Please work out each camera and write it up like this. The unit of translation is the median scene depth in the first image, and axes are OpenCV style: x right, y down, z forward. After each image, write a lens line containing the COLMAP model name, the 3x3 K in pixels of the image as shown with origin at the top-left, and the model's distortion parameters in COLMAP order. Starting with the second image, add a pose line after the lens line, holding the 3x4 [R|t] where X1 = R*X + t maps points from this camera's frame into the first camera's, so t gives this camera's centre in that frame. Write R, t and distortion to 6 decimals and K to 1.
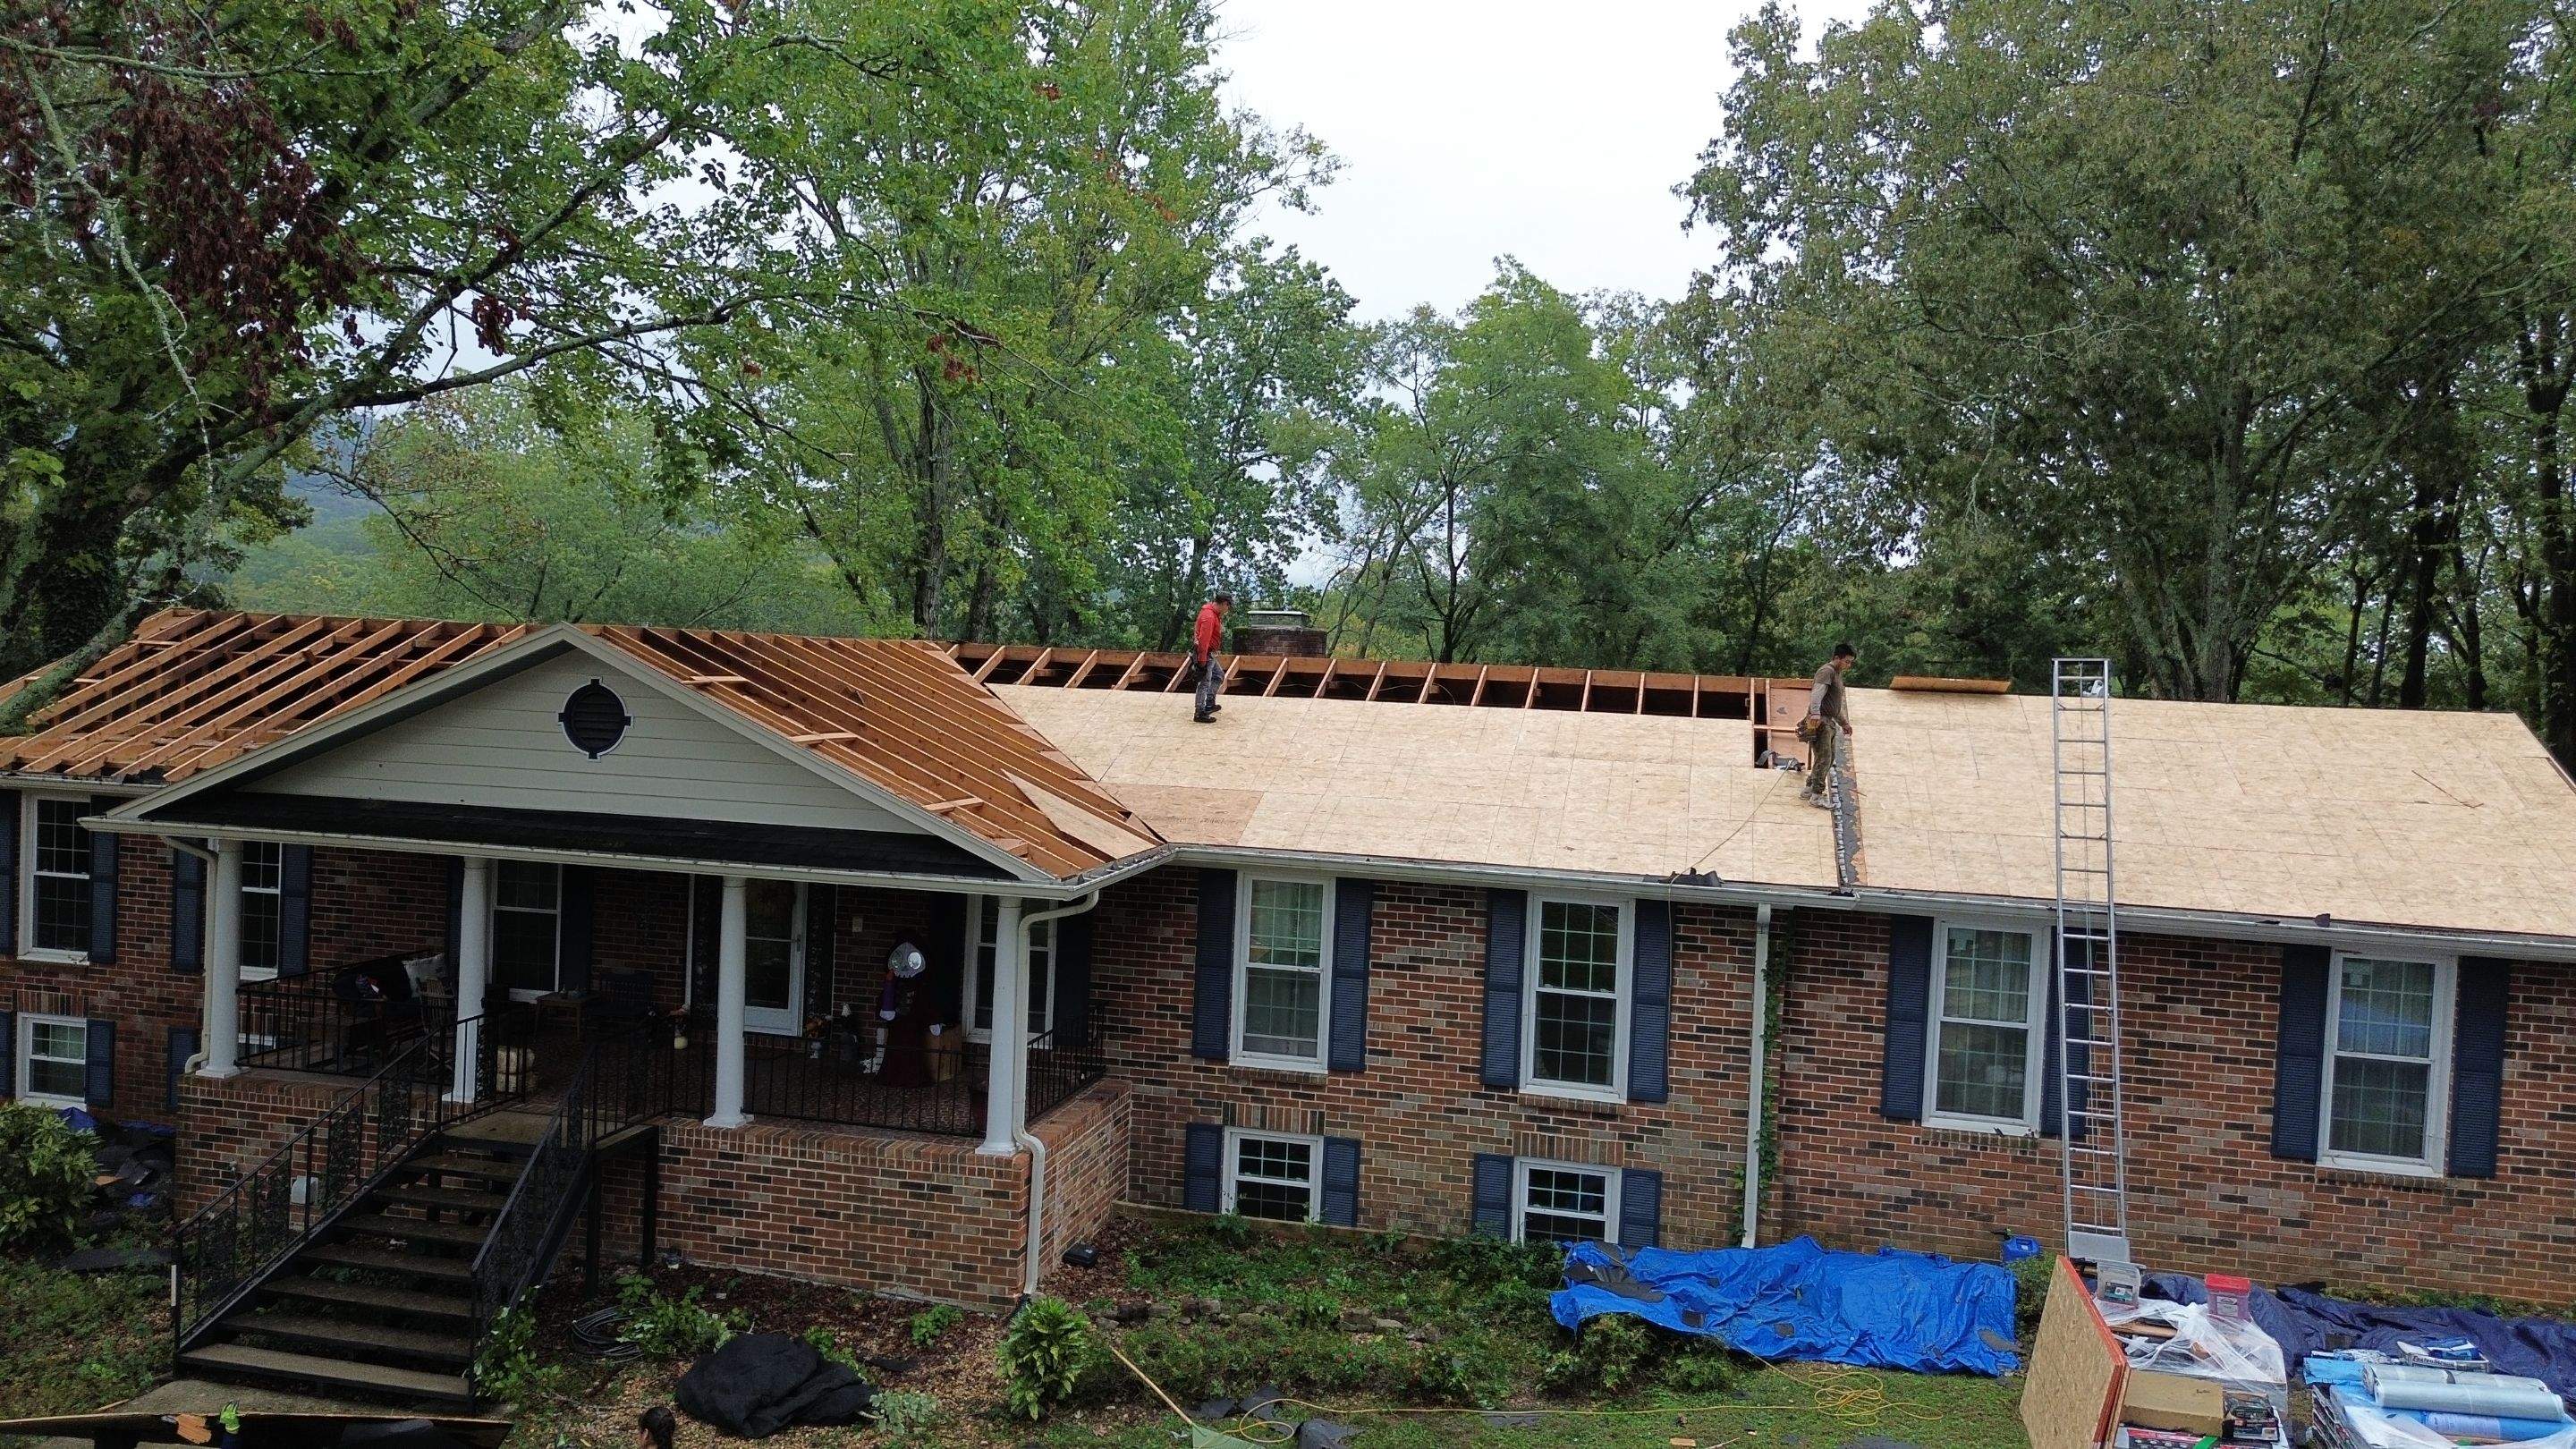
lens RADIAL K [[1825.4, 0, 1293.7], [0, 1825.4, 726.0], [0, 0, 1]] dist [0.076206, -0.076006]
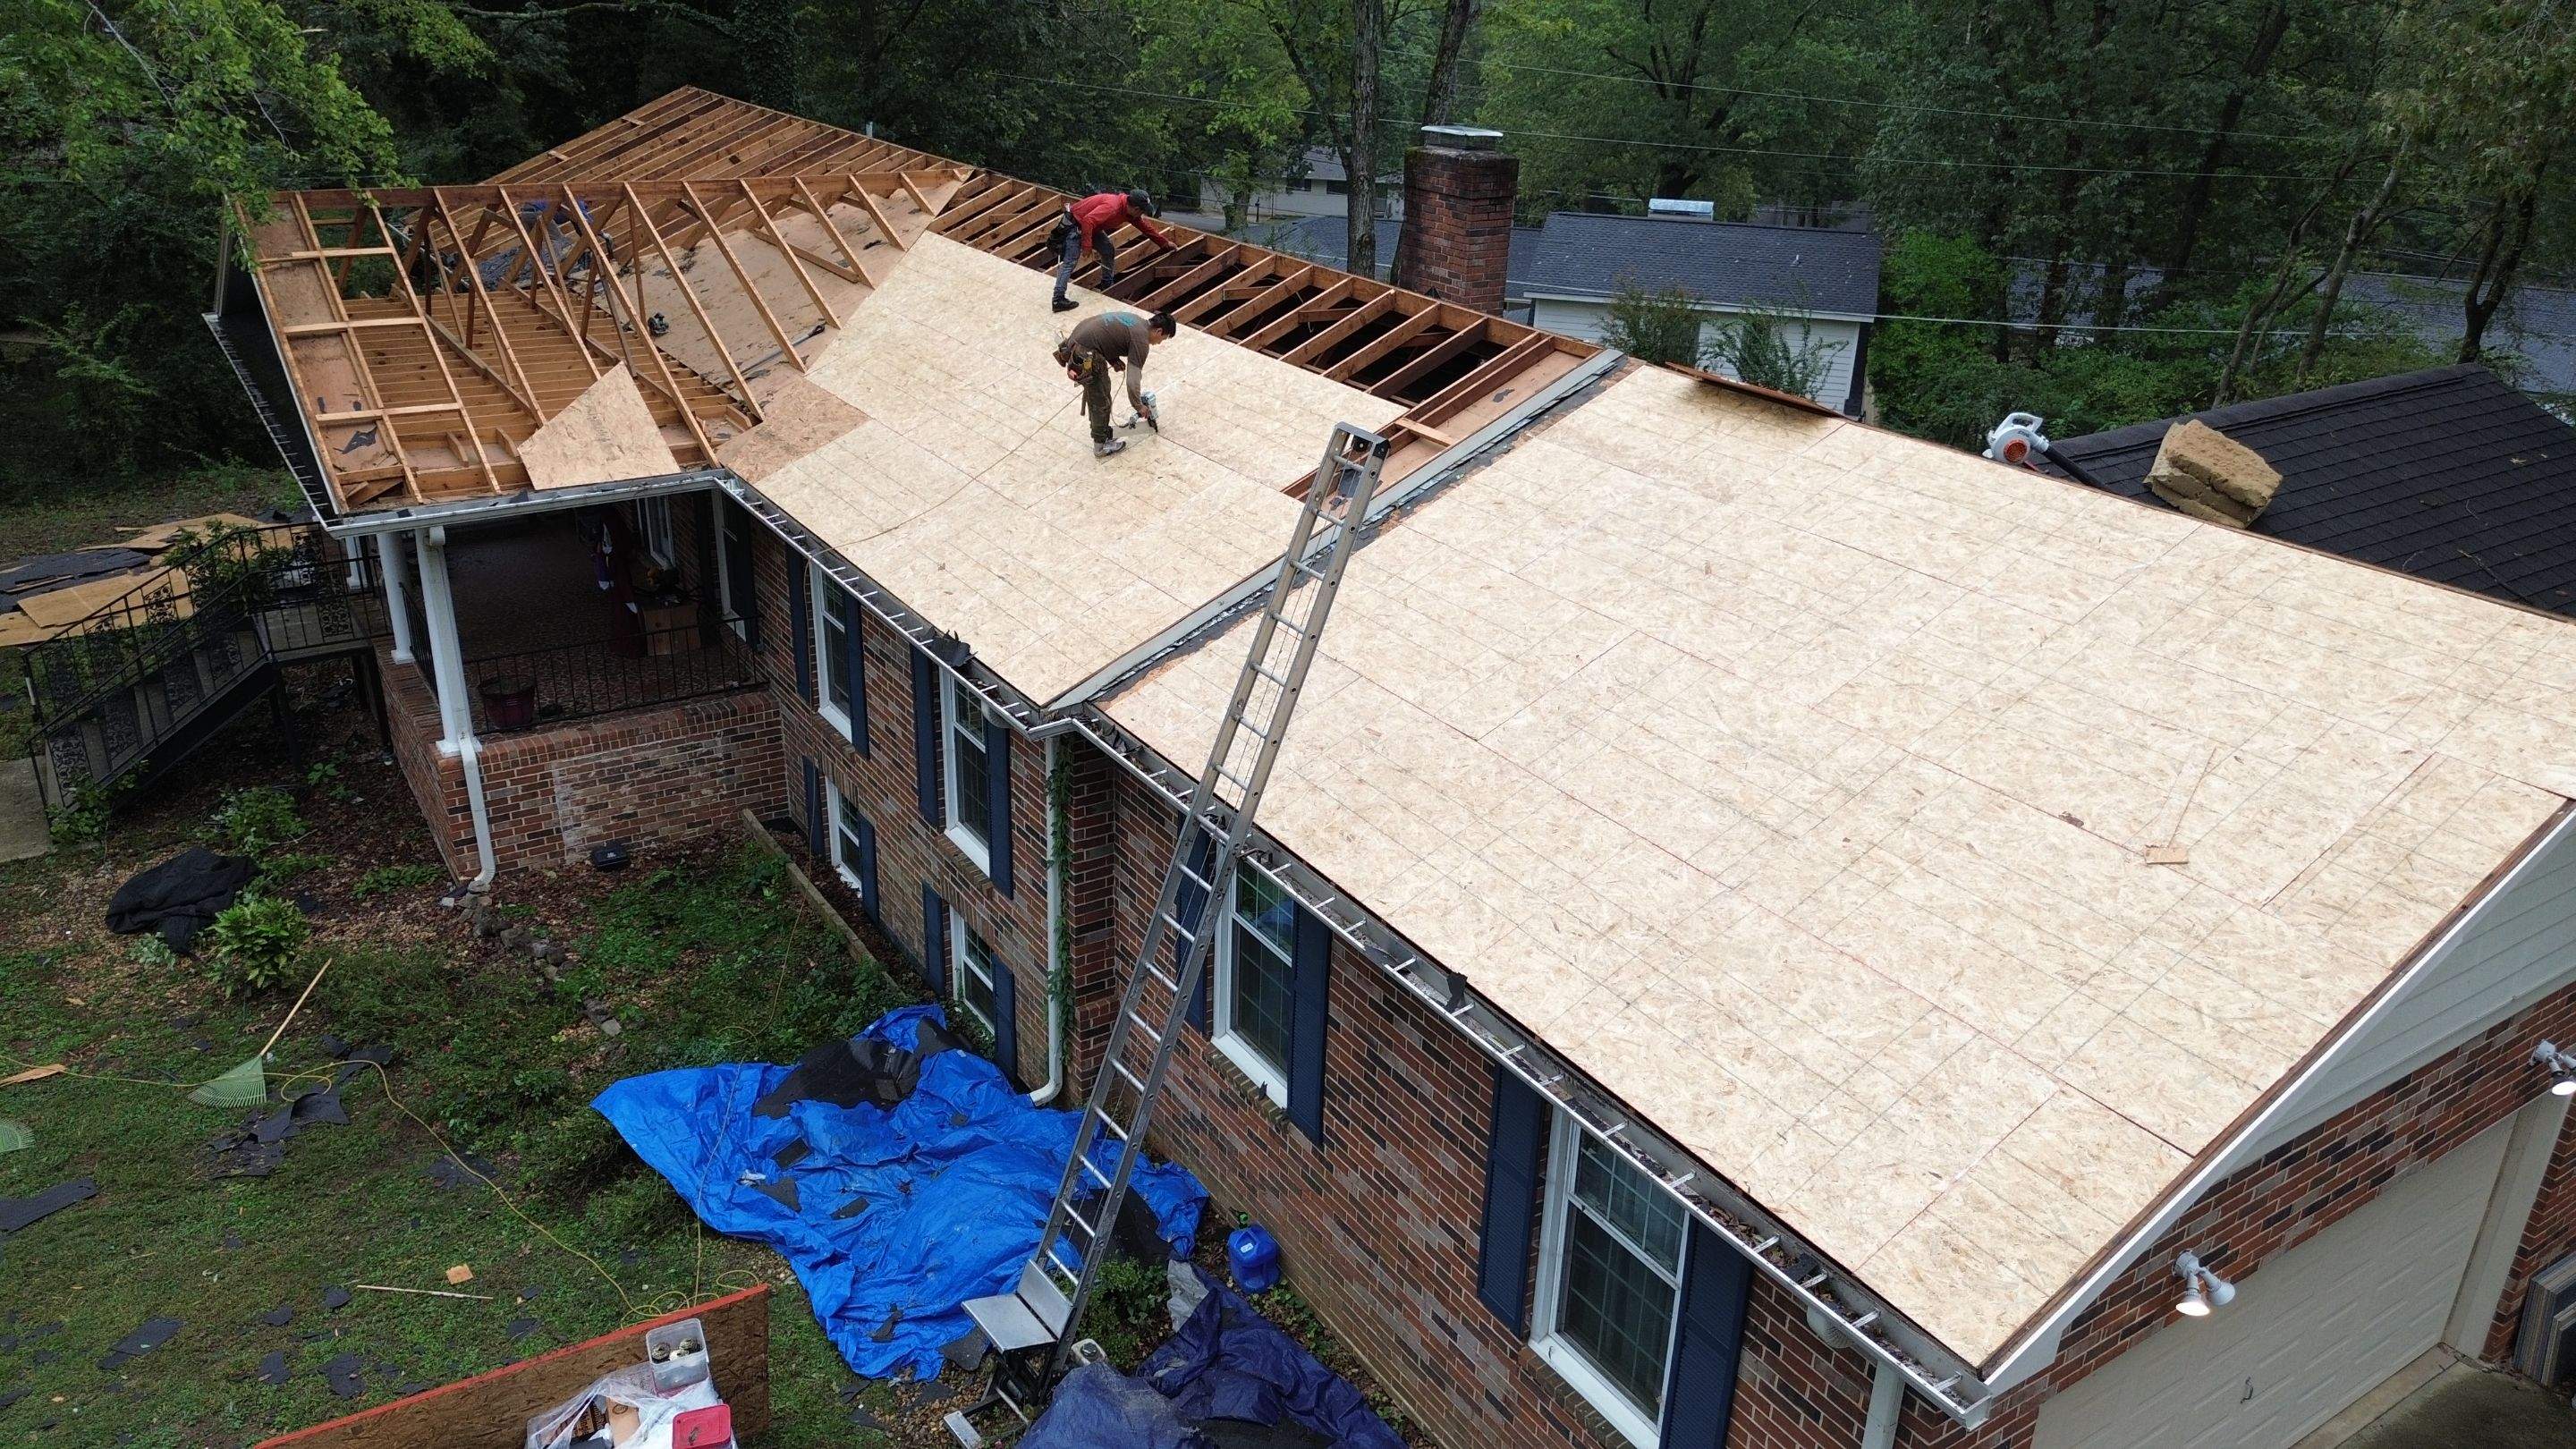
lens RADIAL K [[1827.7, 0, 1293.9], [0, 1827.7, 725.7], [0, 0, 1]] dist [0.072358, -0.070749]
pose [[0.718215, 0.257226, -0.646531, 0.790665], [-0.026269, 0.938523, 0.344215, -0.143475], [0.695326, -0.230237, 0.680818, 0.566267]]
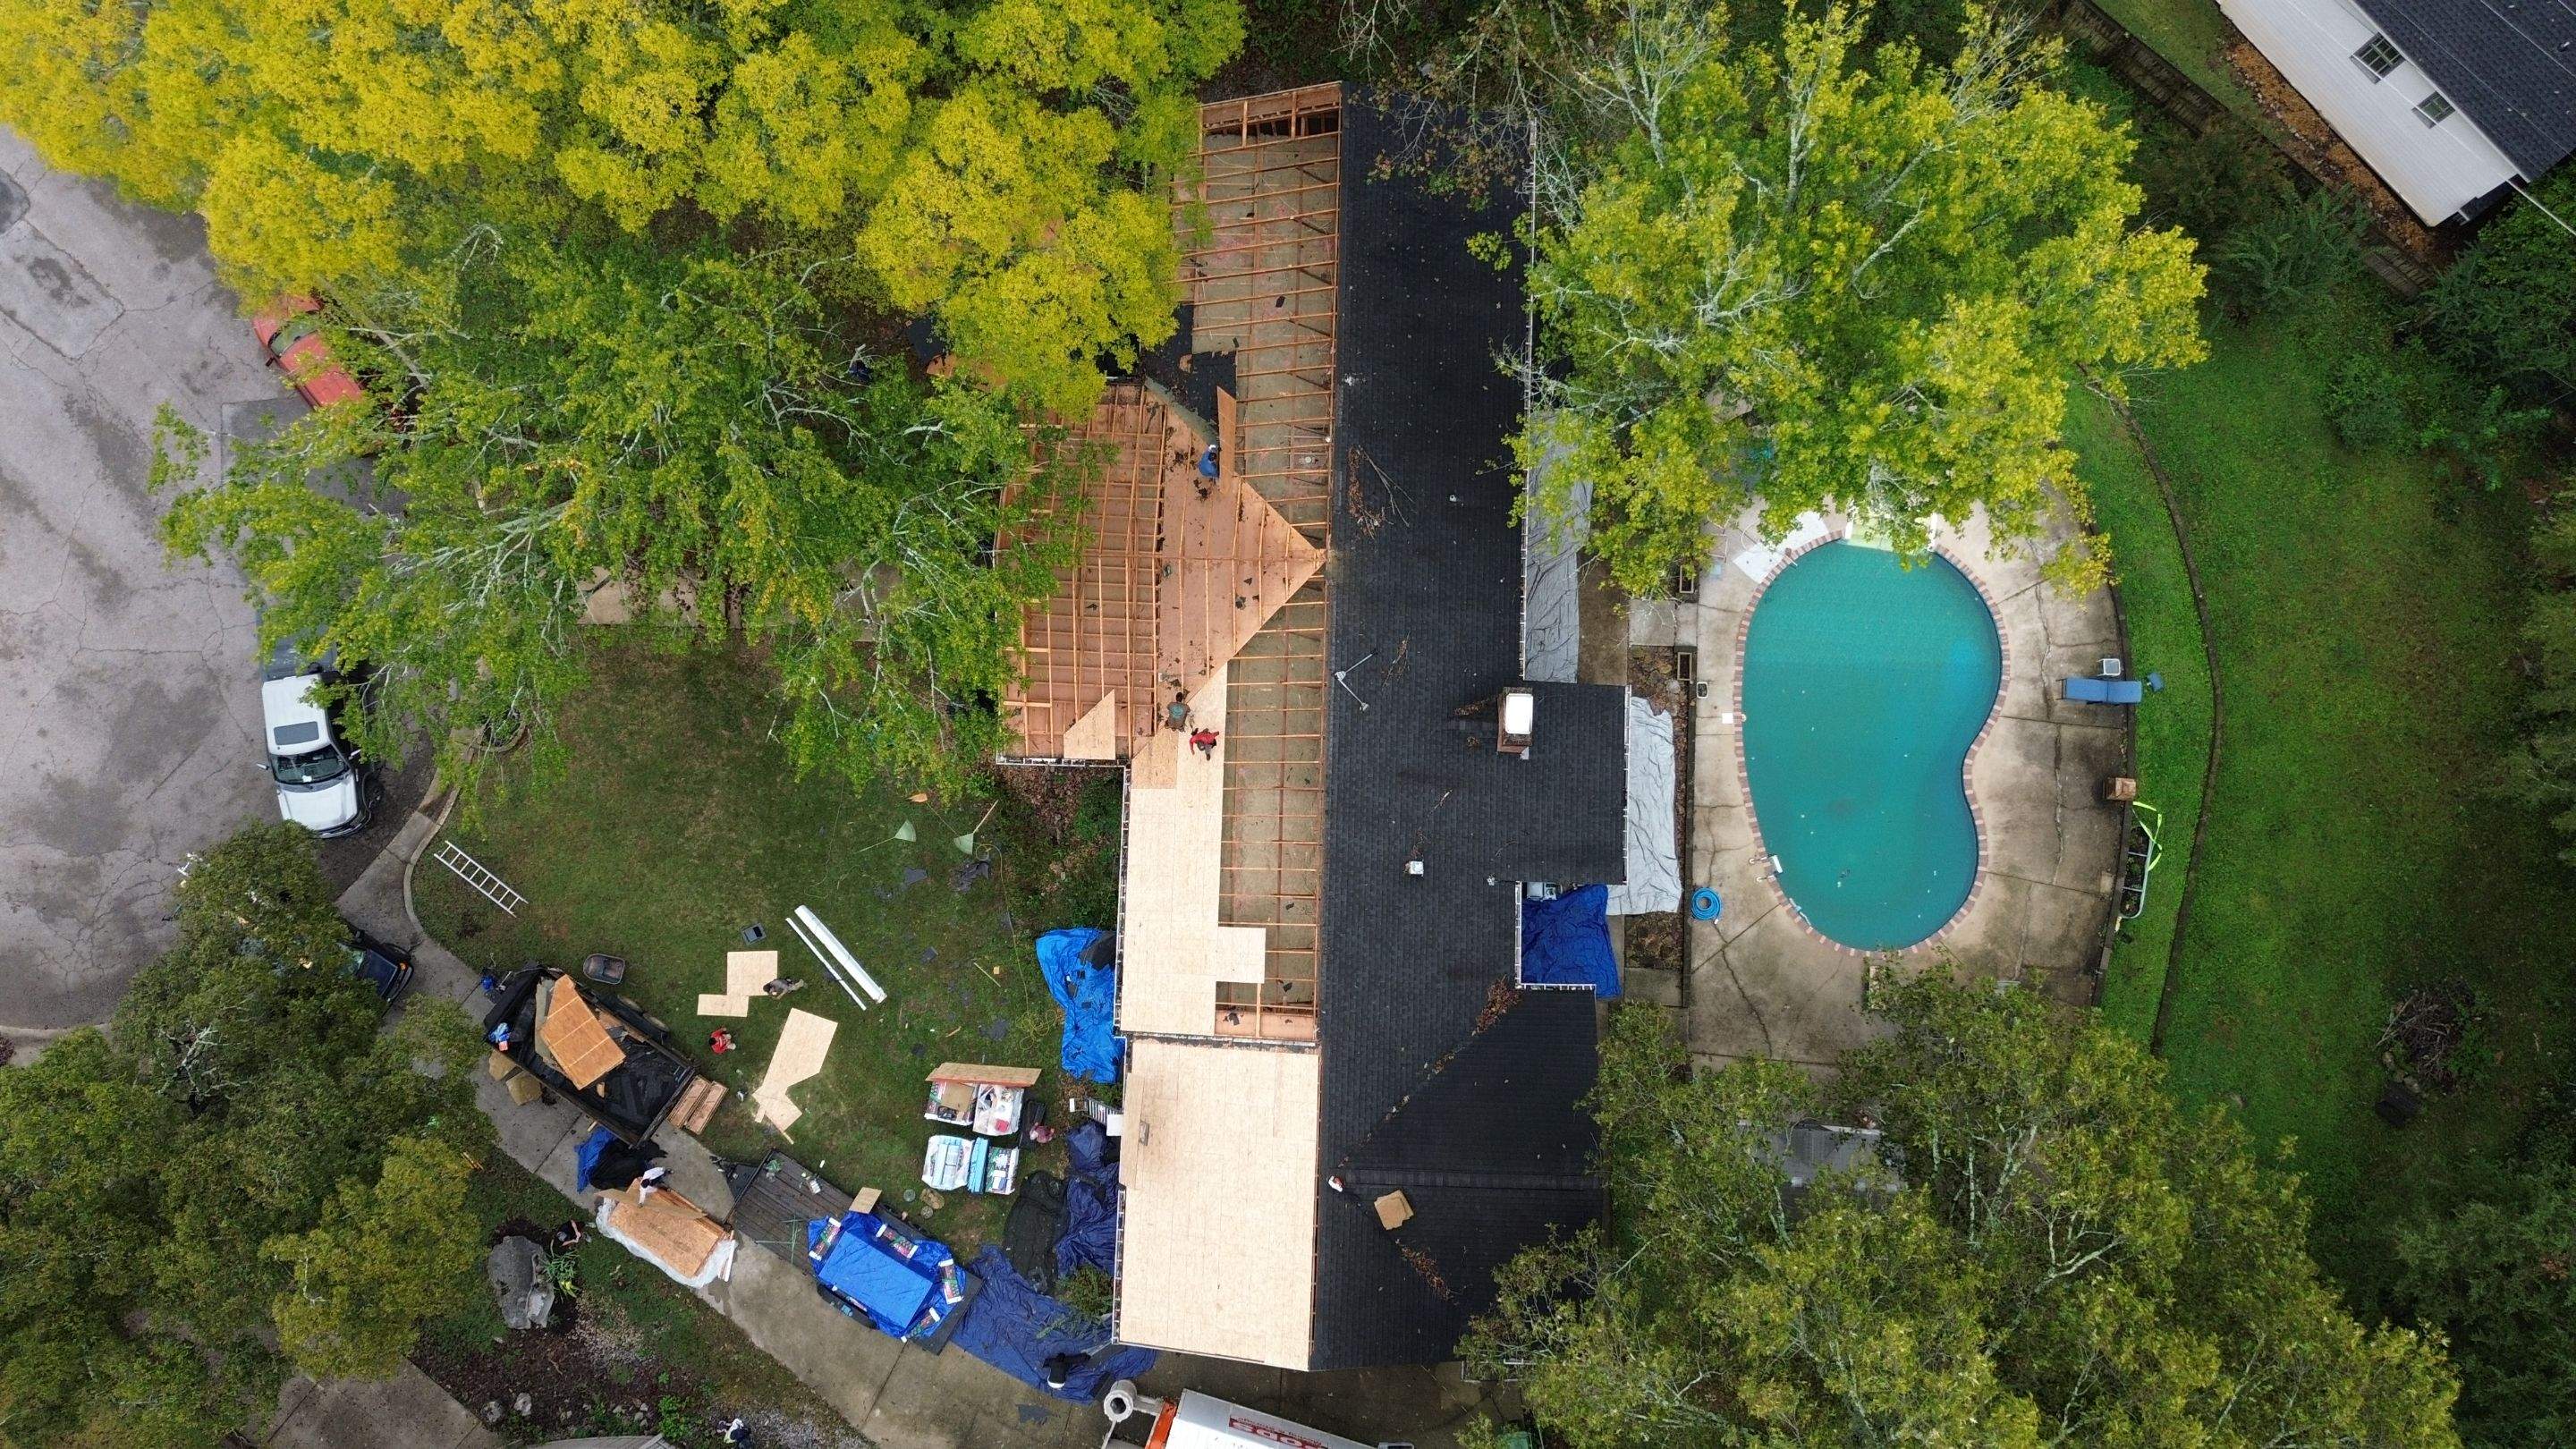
lens RADIAL K [[1825.4, 0, 1293.7], [0, 1825.4, 726.0], [0, 0, 1]] dist [0.076206, -0.076006]
pose [[0.188809, 0.970296, -0.151253, 0.304755], [0.007253, 0.152641, 0.988255, -2.410669], [0.981987, -0.187689, 0.021783, 1.214318]]
